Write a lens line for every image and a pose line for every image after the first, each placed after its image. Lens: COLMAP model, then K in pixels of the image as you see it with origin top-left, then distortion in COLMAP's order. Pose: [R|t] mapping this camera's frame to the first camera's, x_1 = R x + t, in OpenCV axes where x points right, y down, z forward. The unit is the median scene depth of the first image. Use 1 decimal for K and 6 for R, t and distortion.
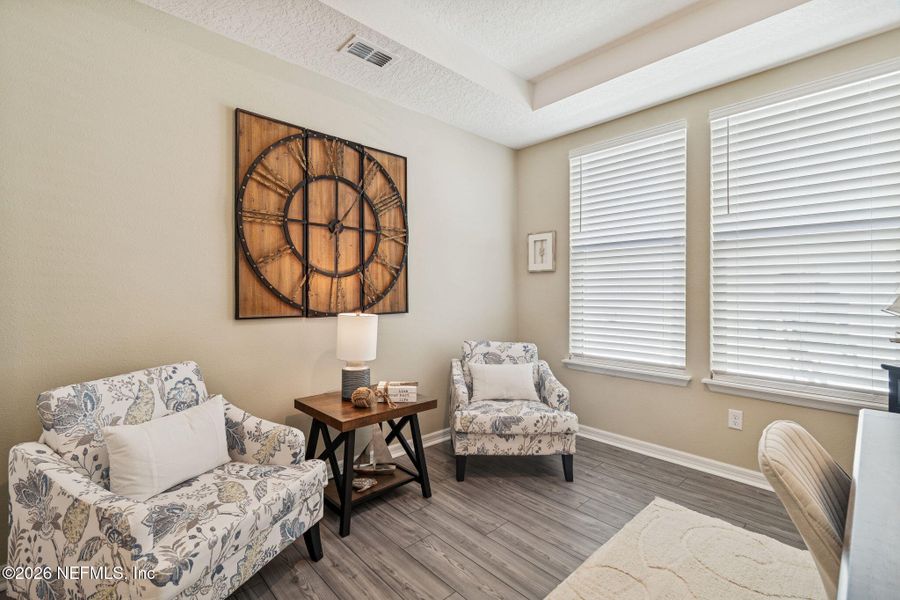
lens RADIAL K [[402.5, 0, 434.2], [0, 402.5, 287.2], [0, 0, 1]] dist [0.009703, -0.002595]
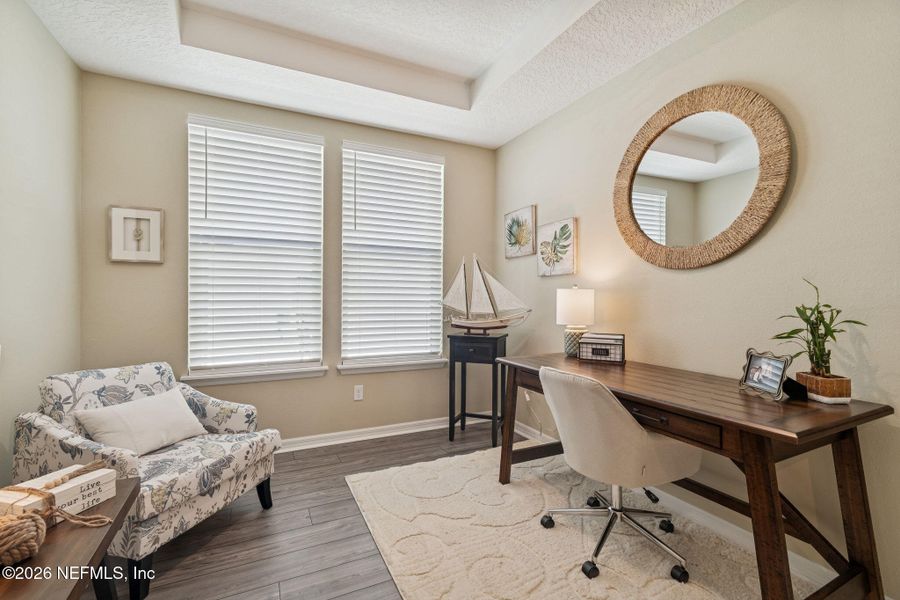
lens RADIAL K [[402.5, 0, 444.1], [0, 402.5, 297.3], [0, 0, 1]] dist [0.009703, -0.002595]
pose [[0.275849, -0.004579, 0.961190, -0.376693], [-0.015456, 0.999838, 0.009199, 0.010652], [-0.961077, -0.017394, 0.275734, 0.380119]]
